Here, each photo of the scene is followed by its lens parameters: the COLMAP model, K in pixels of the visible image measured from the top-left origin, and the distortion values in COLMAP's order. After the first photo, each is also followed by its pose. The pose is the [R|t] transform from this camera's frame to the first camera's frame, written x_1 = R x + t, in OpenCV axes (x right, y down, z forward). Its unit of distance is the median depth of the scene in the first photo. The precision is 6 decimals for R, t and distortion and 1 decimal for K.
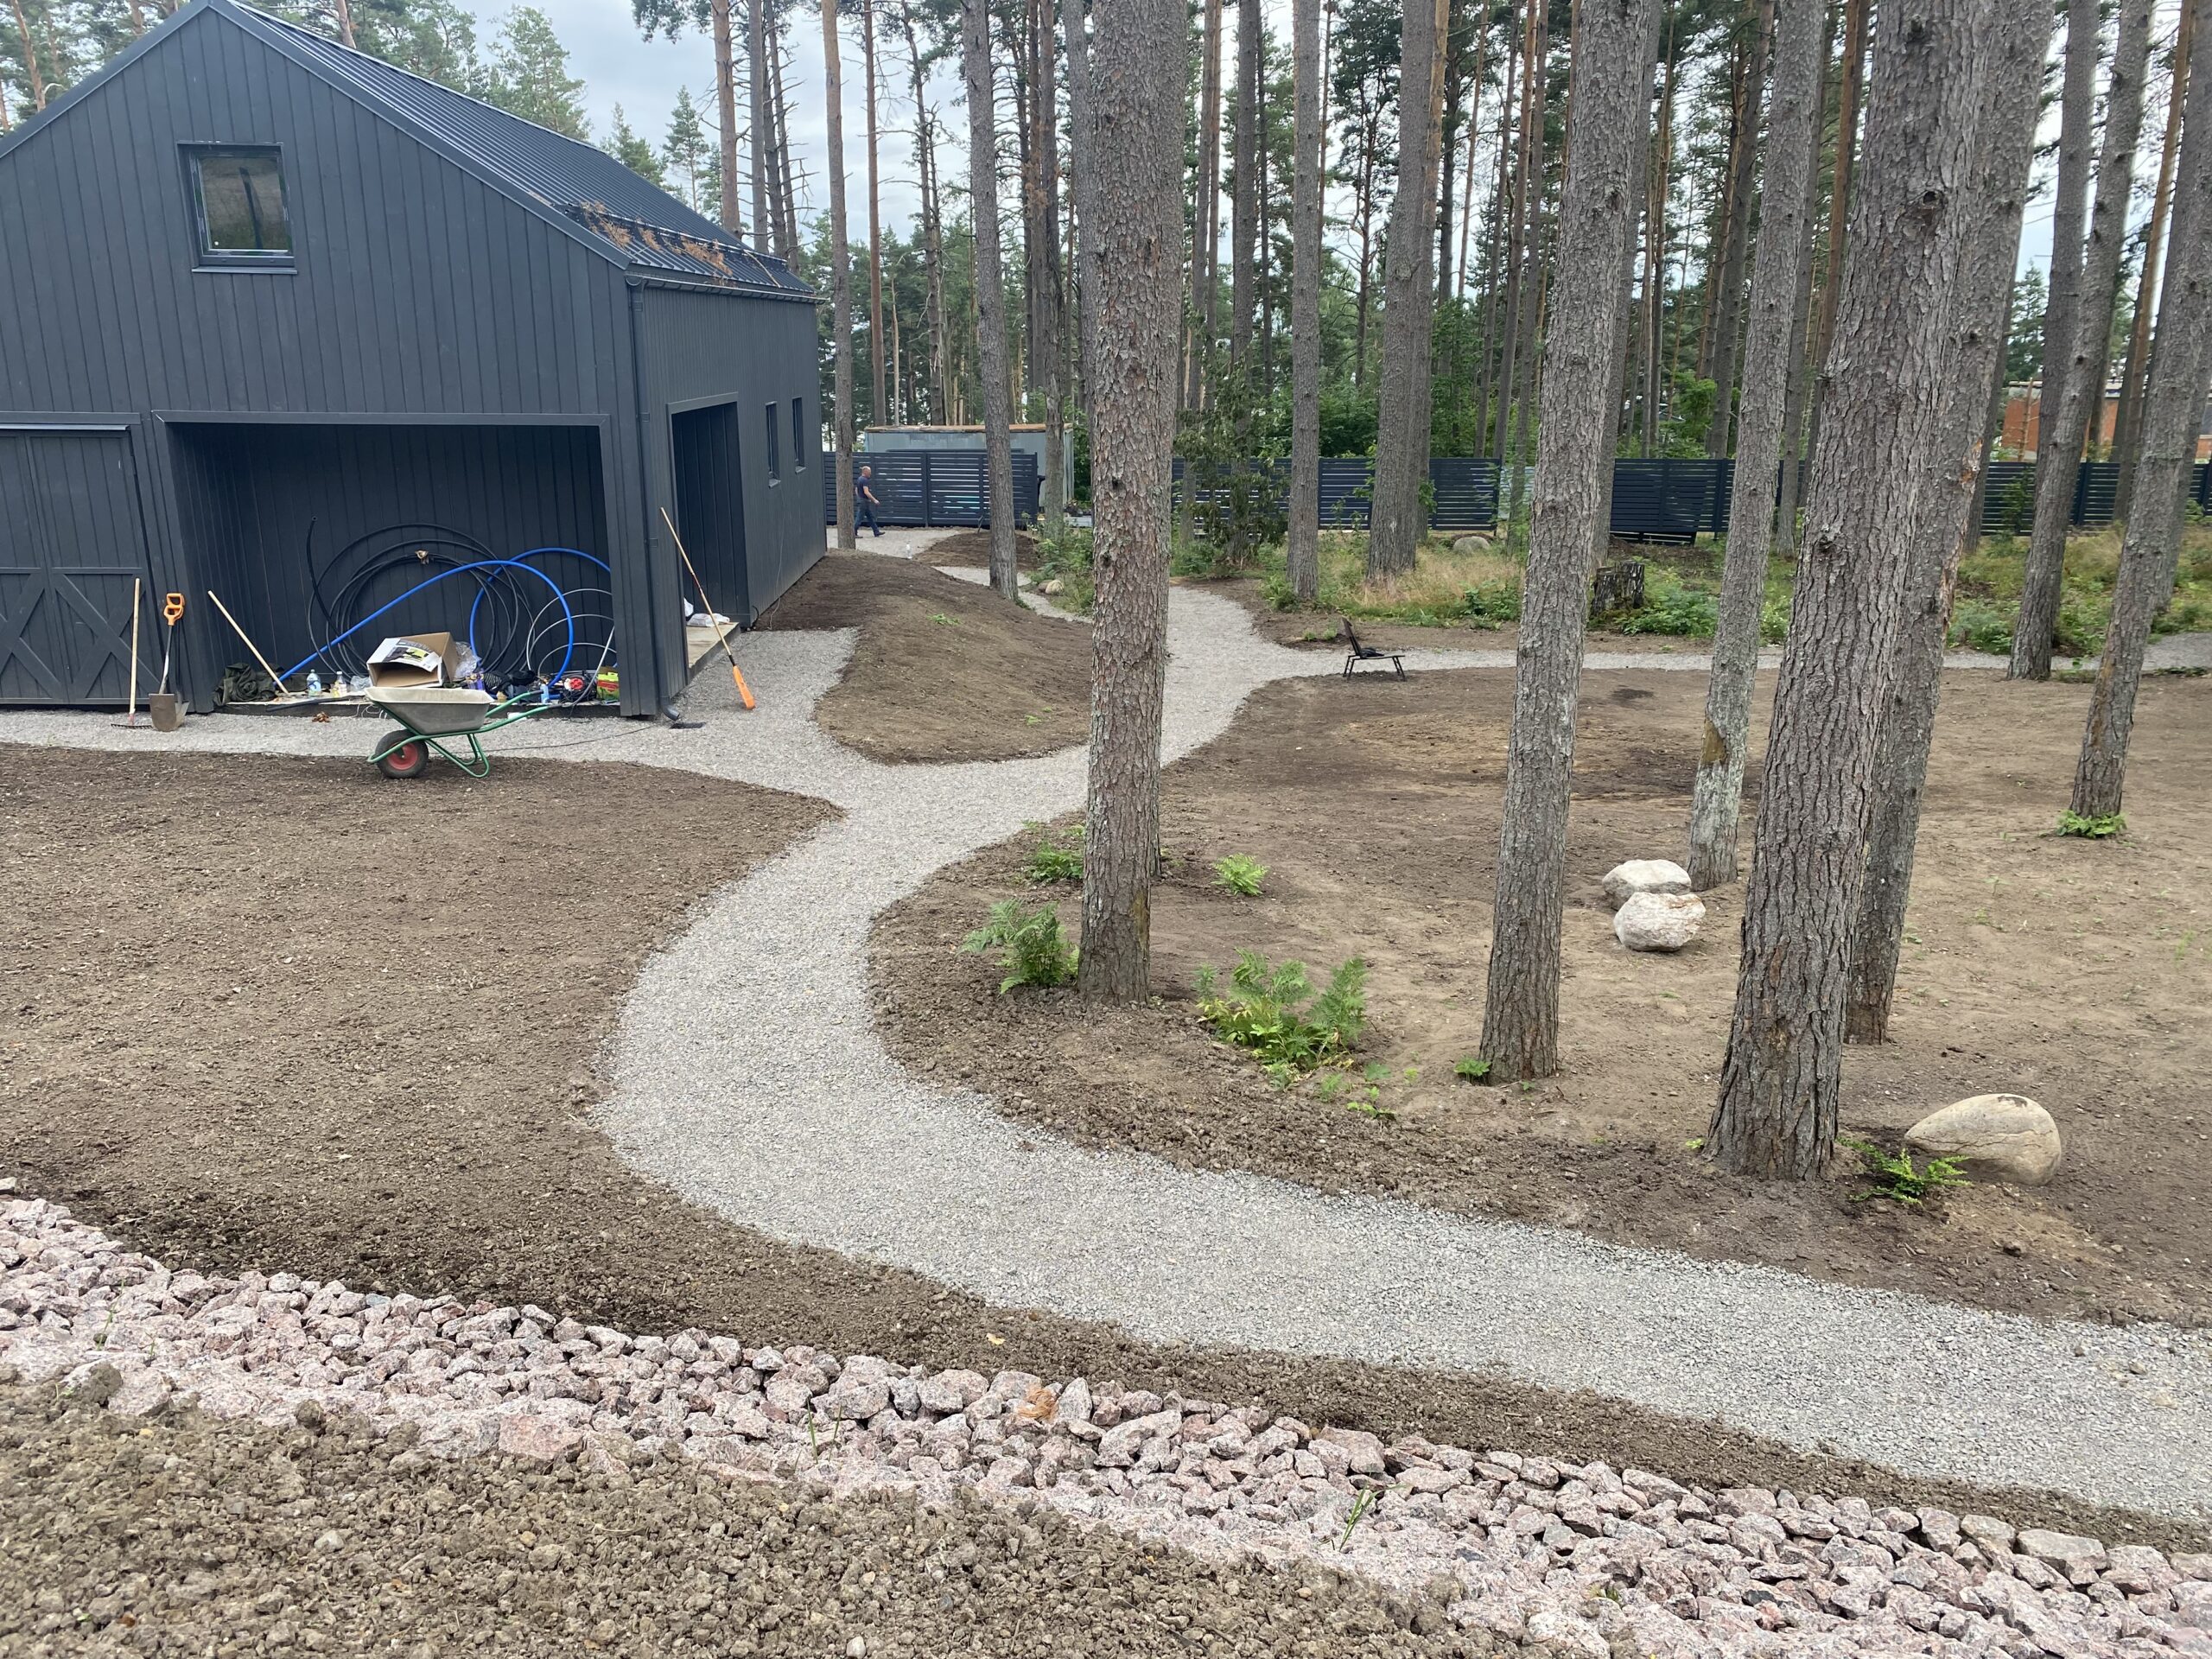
lens RADIAL K [[1647.3, 0, 1103.3], [0, 1647.3, 829.4], [0, 0, 1]] dist [0.051750, -0.064511]
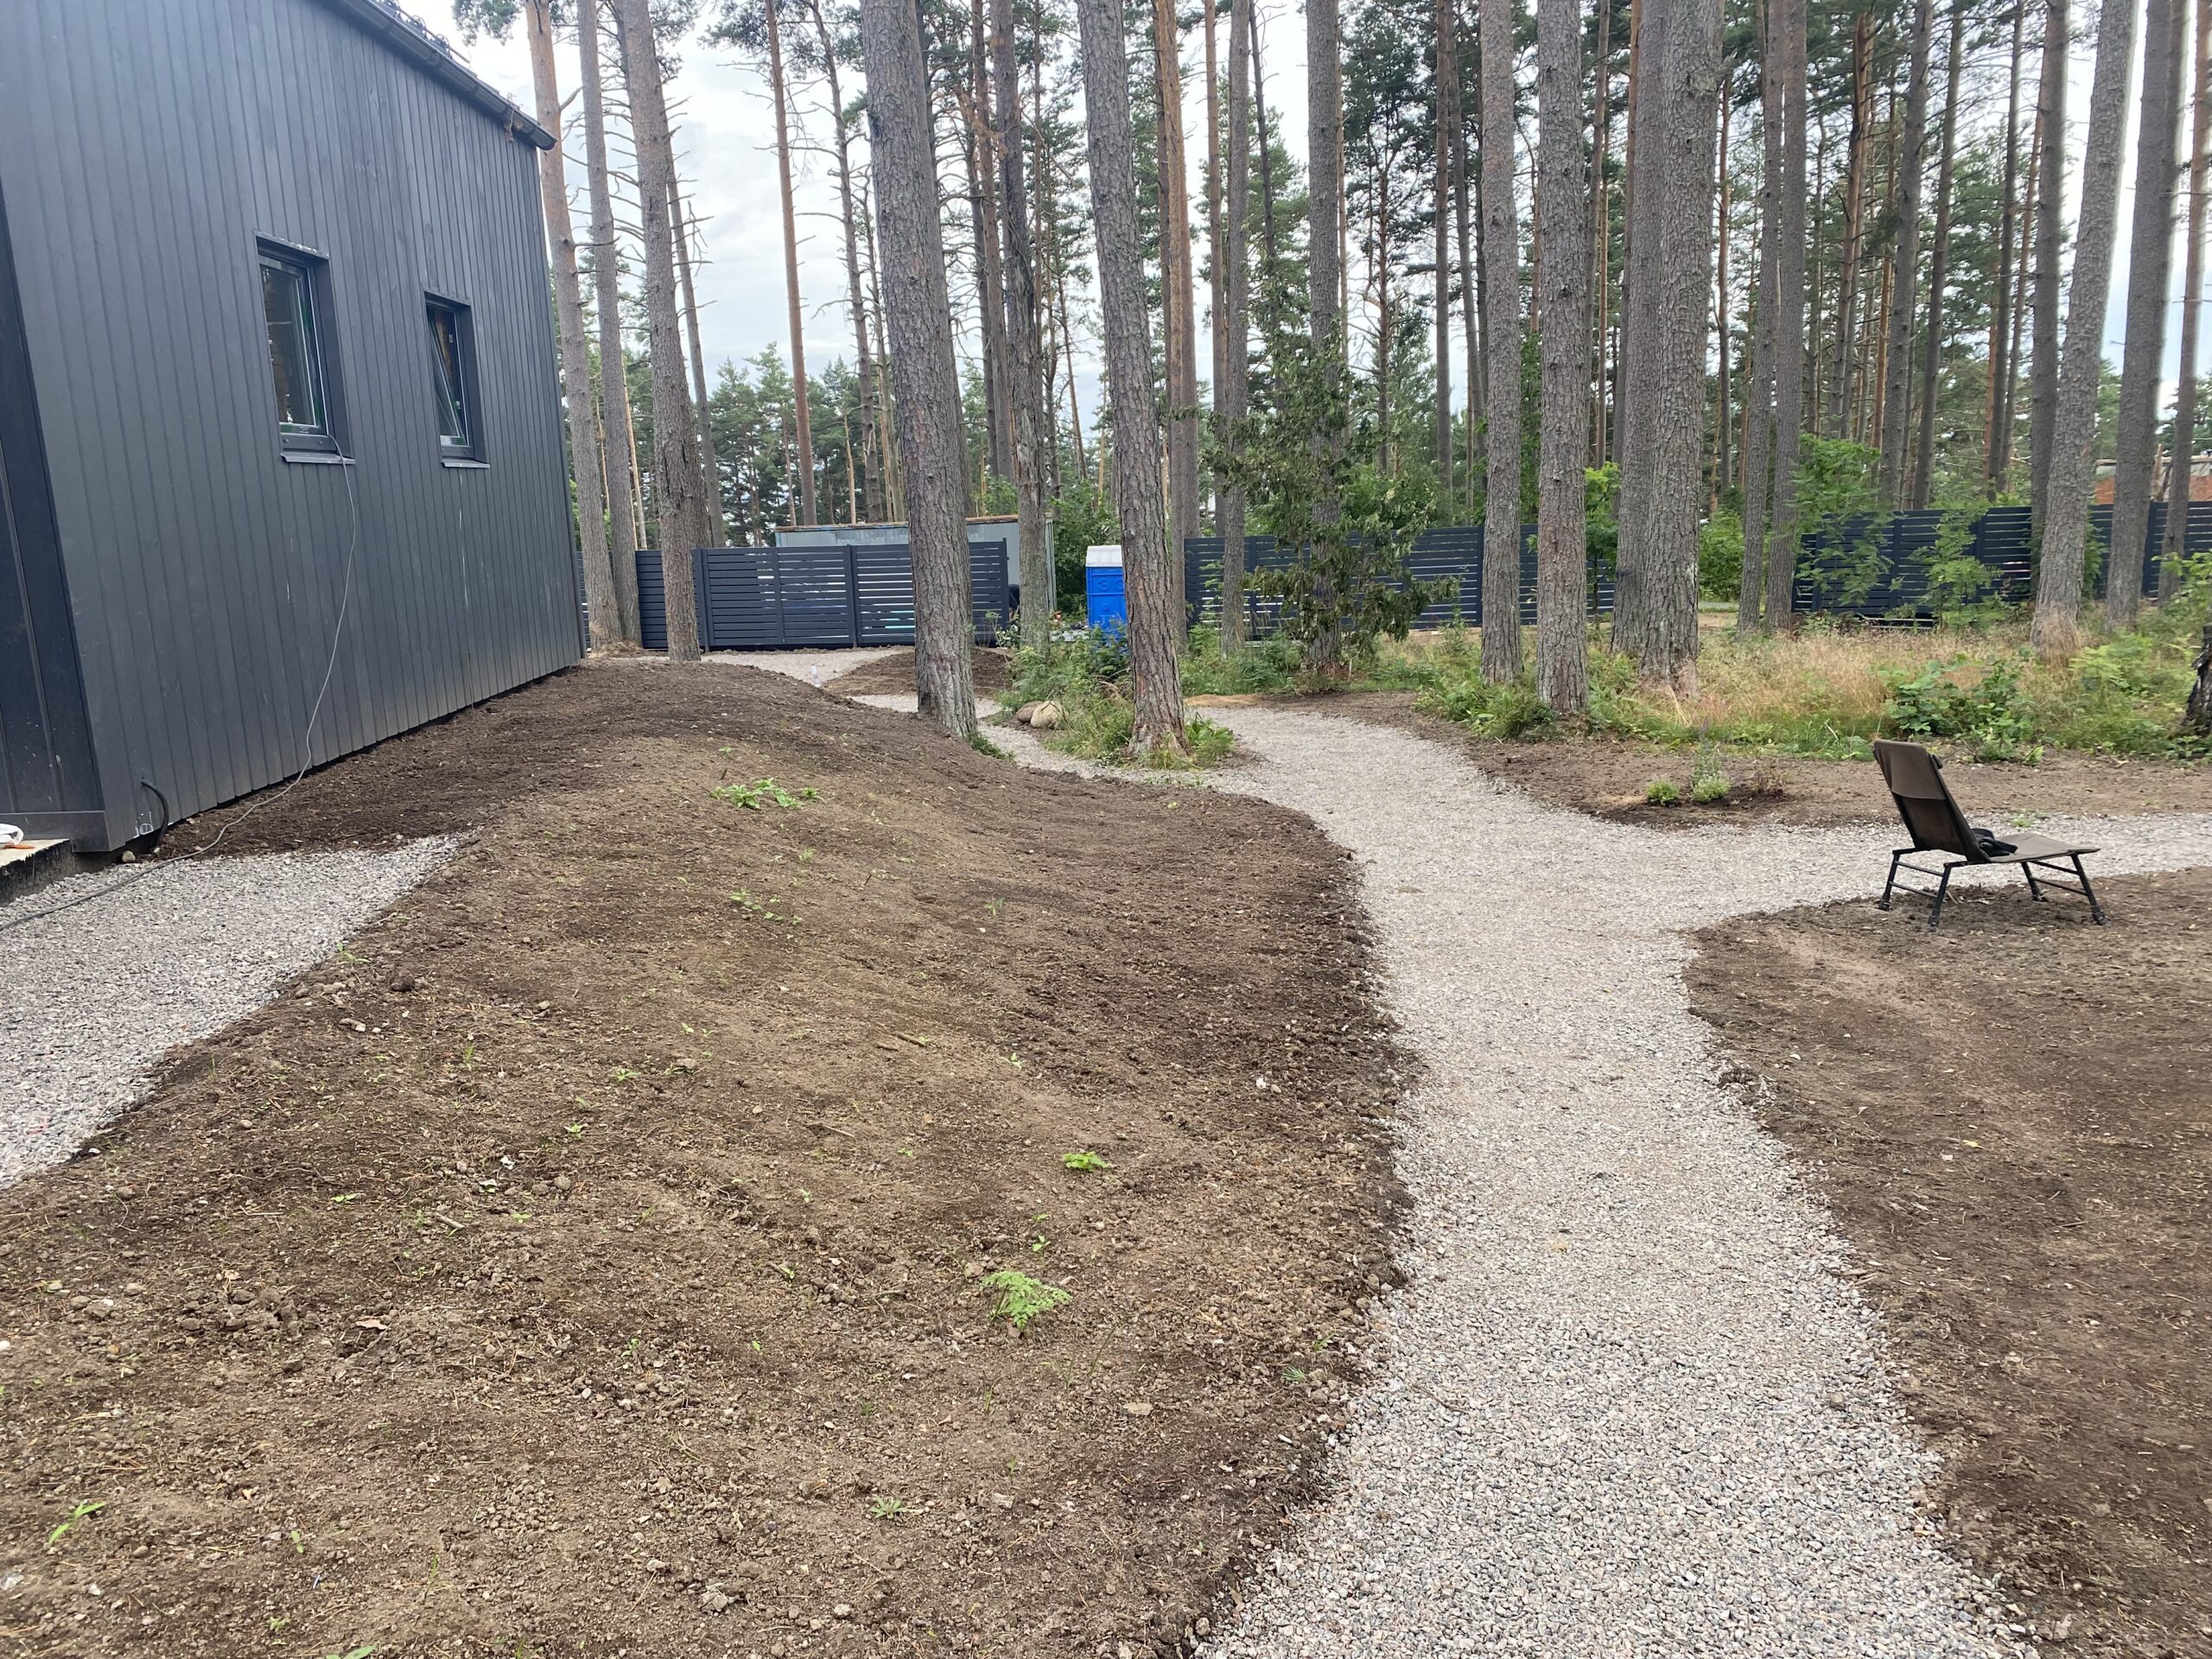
lens RADIAL K [[1667.3, 0, 1137.1], [0, 1667.3, 830.7], [0, 0, 1]] dist [0.197203, -0.000888]
pose [[0.998605, -0.042272, 0.031640, -0.081385], [0.044822, 0.995392, -0.084773, -0.257729], [-0.027911, 0.086073, 0.995898, 1.898129]]
